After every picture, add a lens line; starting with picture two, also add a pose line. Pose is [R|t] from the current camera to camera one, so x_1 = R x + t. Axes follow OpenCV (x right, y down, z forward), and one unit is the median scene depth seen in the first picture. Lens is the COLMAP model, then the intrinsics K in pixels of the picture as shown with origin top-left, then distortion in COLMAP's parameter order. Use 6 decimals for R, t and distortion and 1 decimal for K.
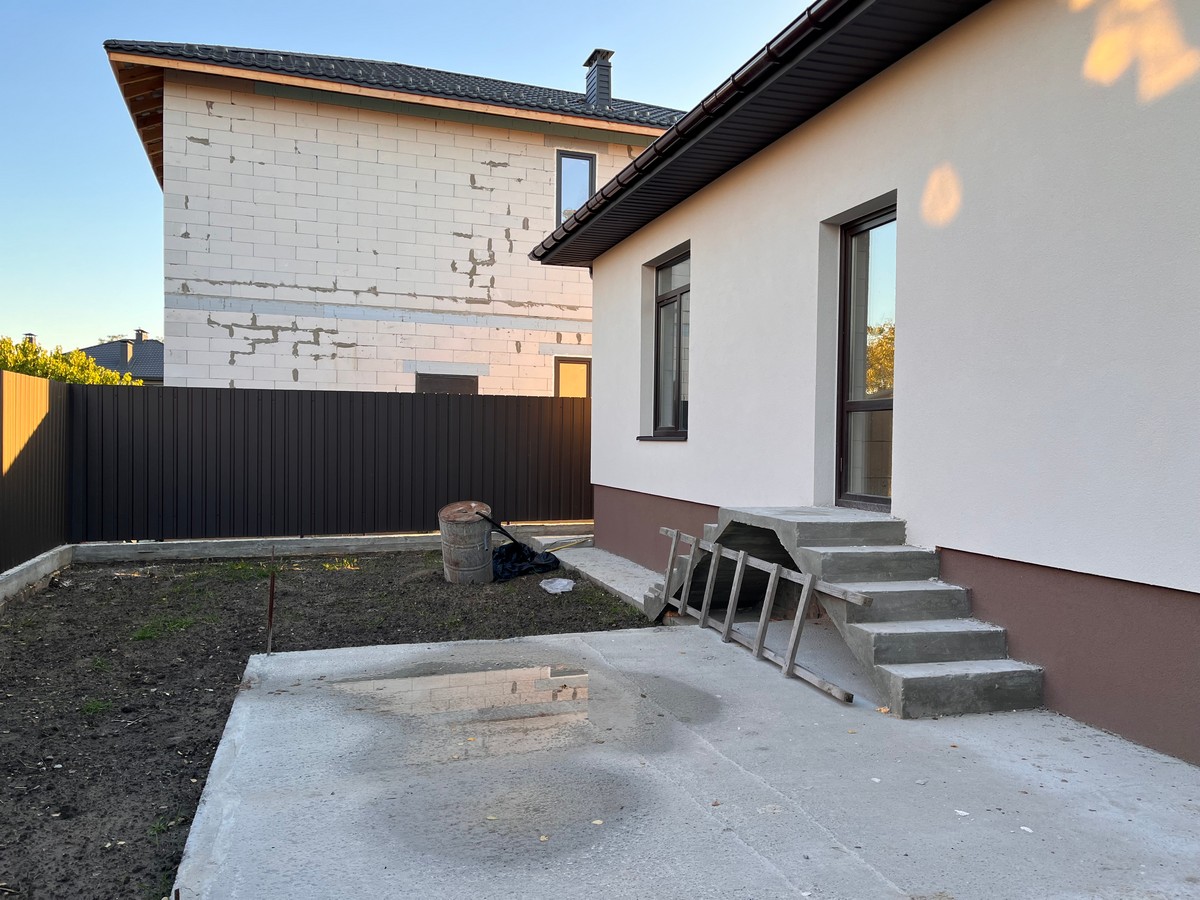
lens RADIAL K [[905.3, 0, 599.1], [0, 905.3, 451.9], [0, 0, 1]] dist [0.078964, -0.107070]
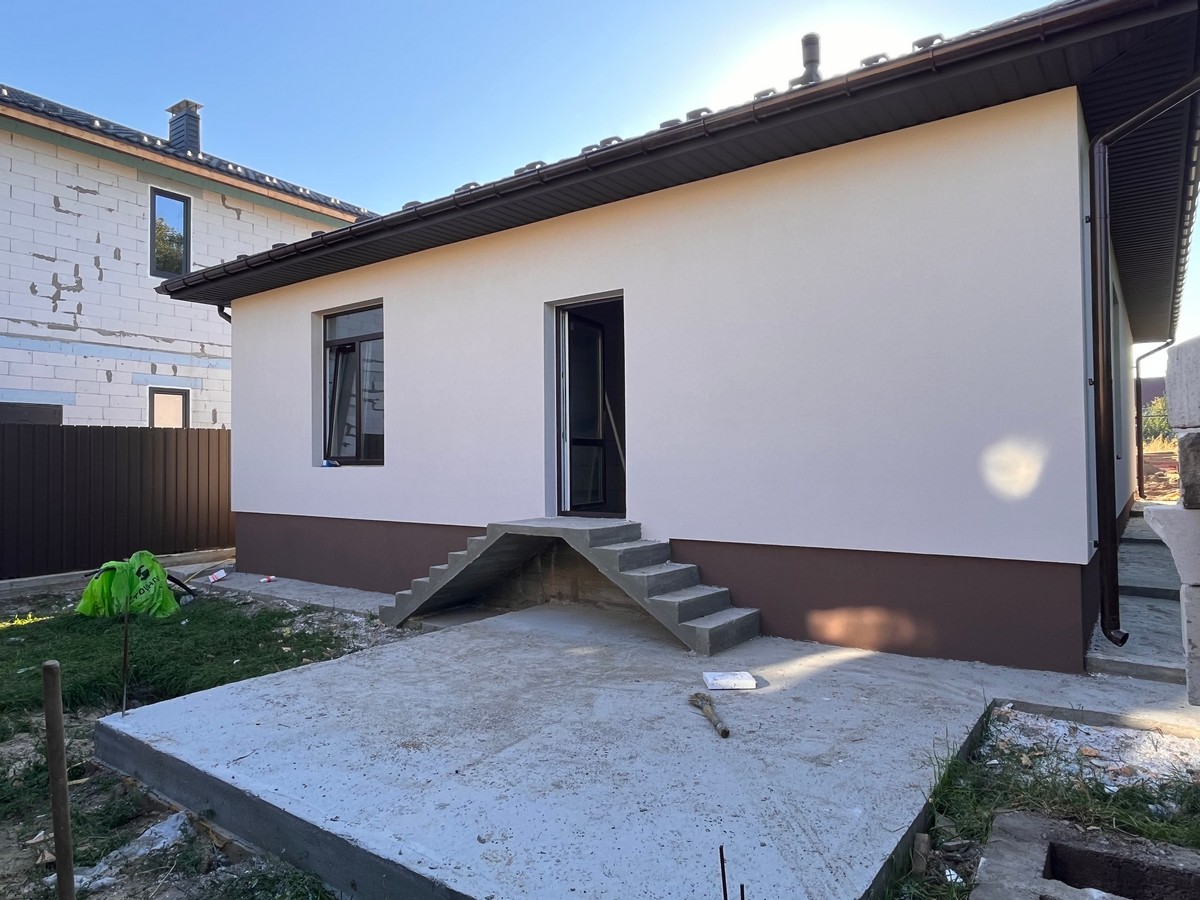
lens RADIAL K [[764.1, 0, 582.3], [0, 764.1, 442.8], [0, 0, 1]] dist [0.001536, 0.002446]
pose [[0.813119, -0.009459, 0.582021, -0.158797], [0.029545, 0.999250, -0.025037, -0.007984], [-0.581348, 0.037554, 0.812788, 0.030734]]
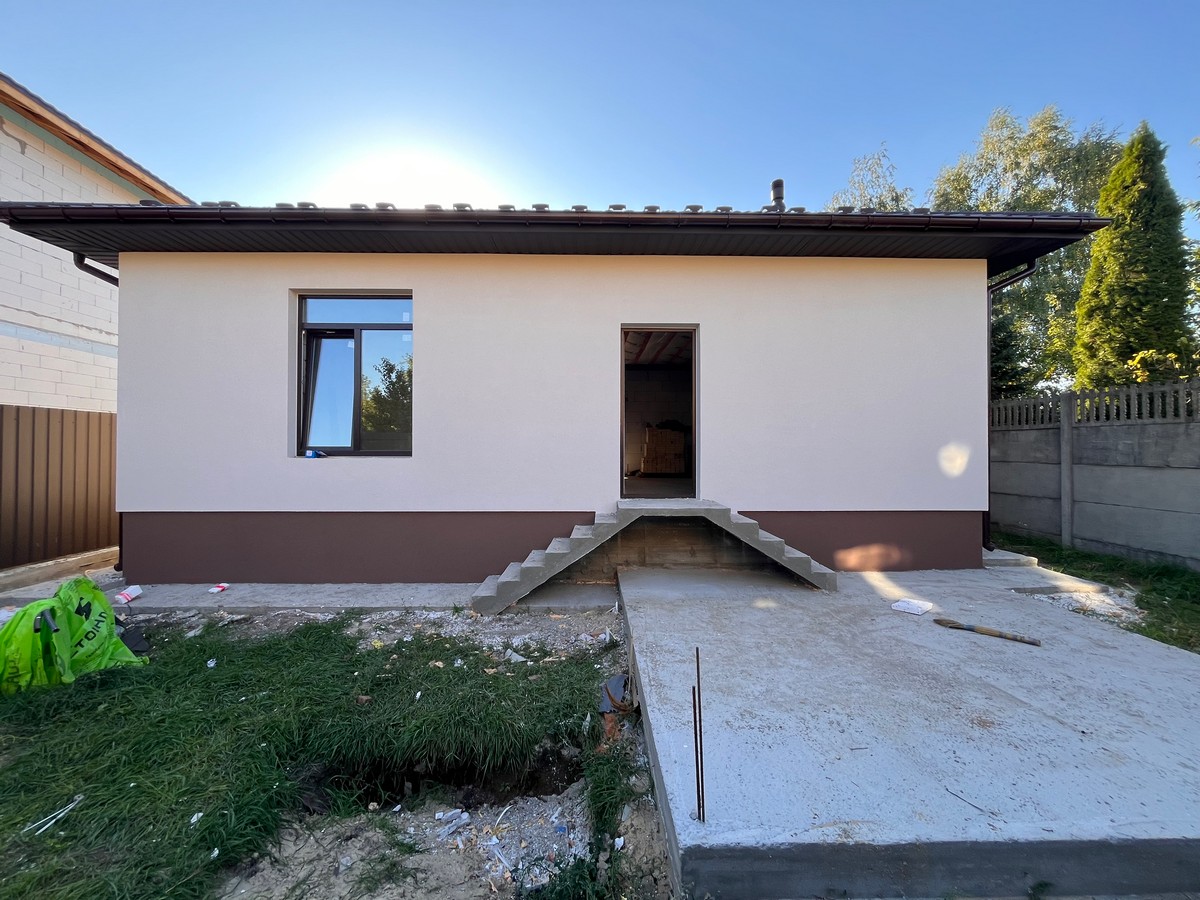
lens RADIAL K [[483.9, 0, 597.2], [0, 483.9, 444.7], [0, 0, 1]] dist [-0.000545, -0.000972]
pose [[0.285729, -0.000663, 0.958310, -0.258717], [0.016721, 0.999851, -0.004294, -0.014942], [-0.958165, 0.017251, 0.285697, 0.350904]]
